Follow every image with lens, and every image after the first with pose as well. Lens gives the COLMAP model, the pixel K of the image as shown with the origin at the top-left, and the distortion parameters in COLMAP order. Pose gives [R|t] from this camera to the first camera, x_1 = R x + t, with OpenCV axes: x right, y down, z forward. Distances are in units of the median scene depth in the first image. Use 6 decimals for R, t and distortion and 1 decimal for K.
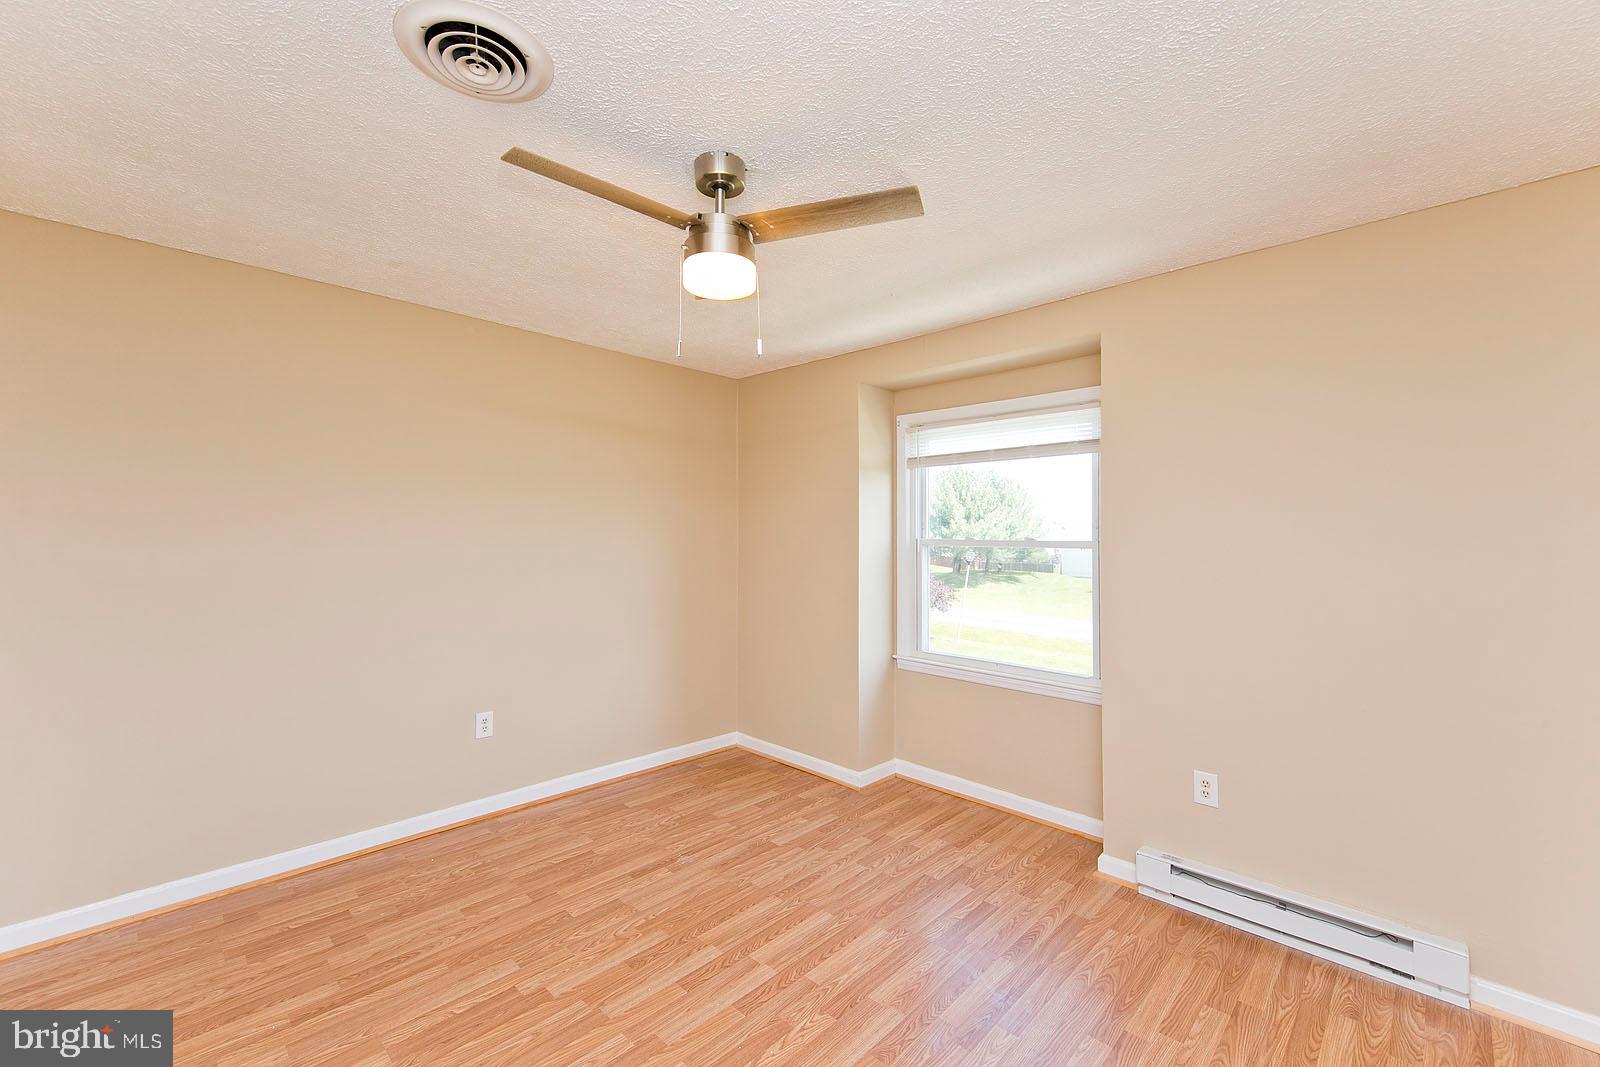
lens RADIAL K [[677.7, 0, 797.4], [0, 677.7, 508.6], [0, 0, 1]] dist [0.004045, -0.000225]
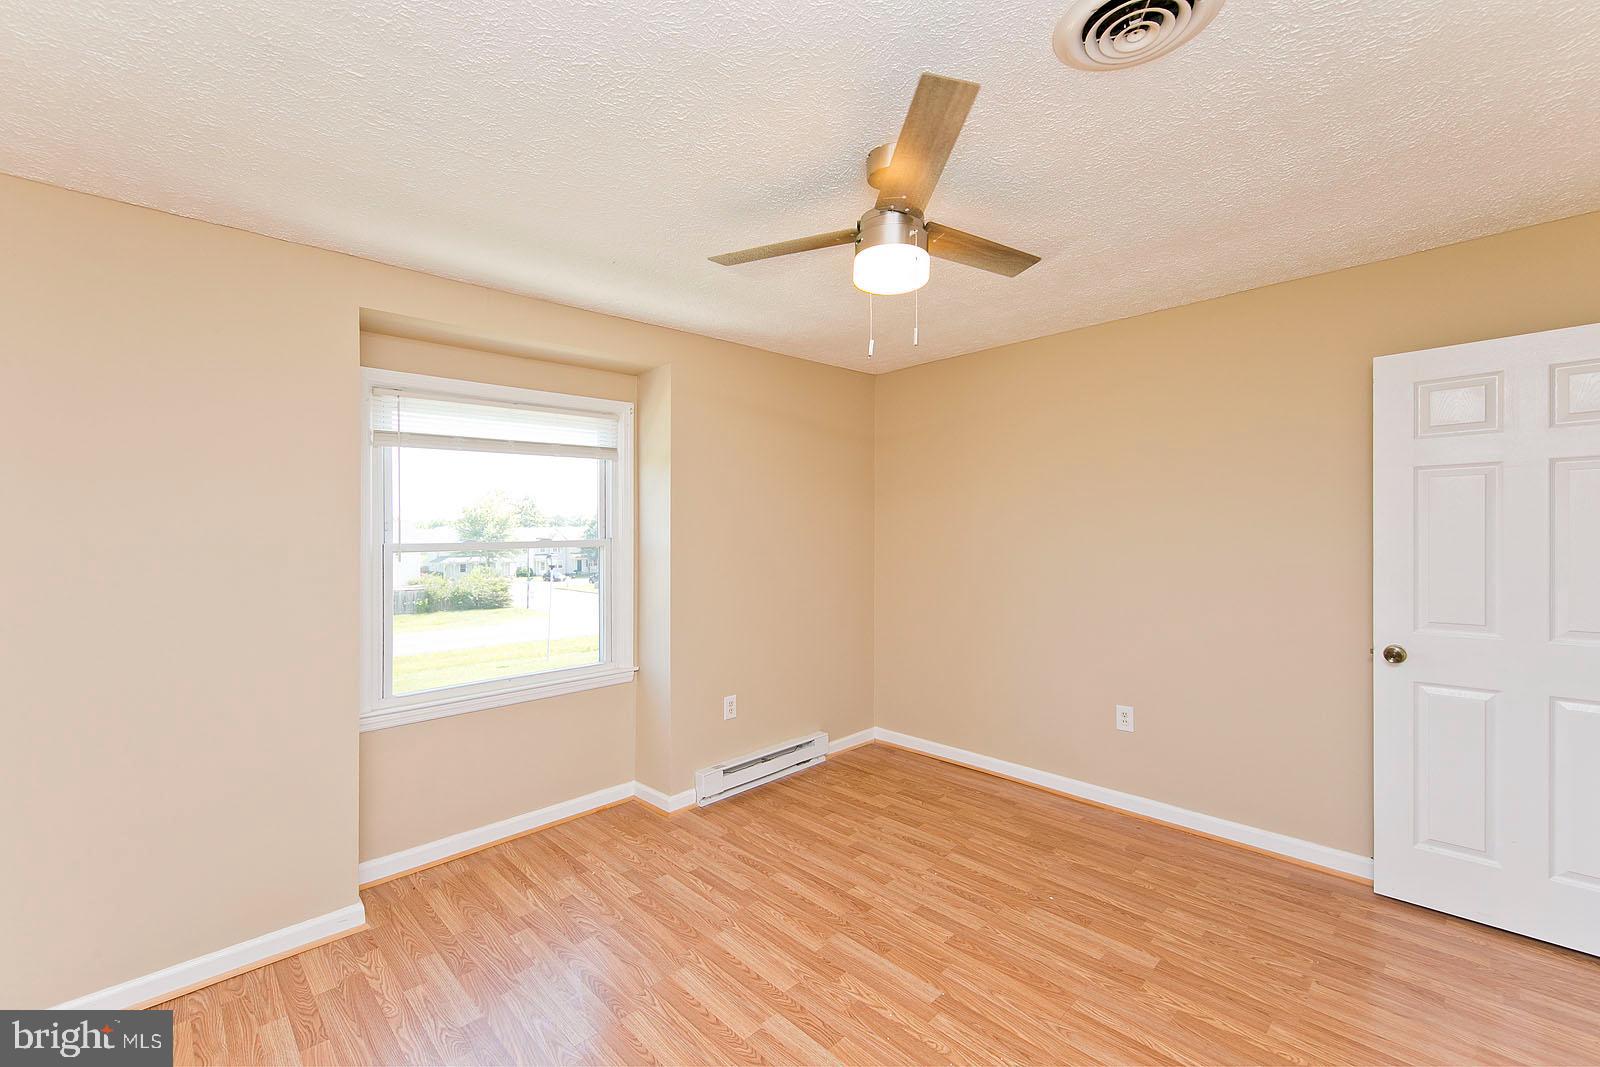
lens RADIAL K [[663.9, 0, 802.2], [0, 663.9, 520.8], [0, 0, 1]] dist [0.019481, -0.000255]
pose [[0.016188, 0.005410, 0.999854, -0.785529], [-0.021815, 0.999749, -0.005056, 0.020131], [-0.999631, -0.021730, 0.016302, 0.810915]]
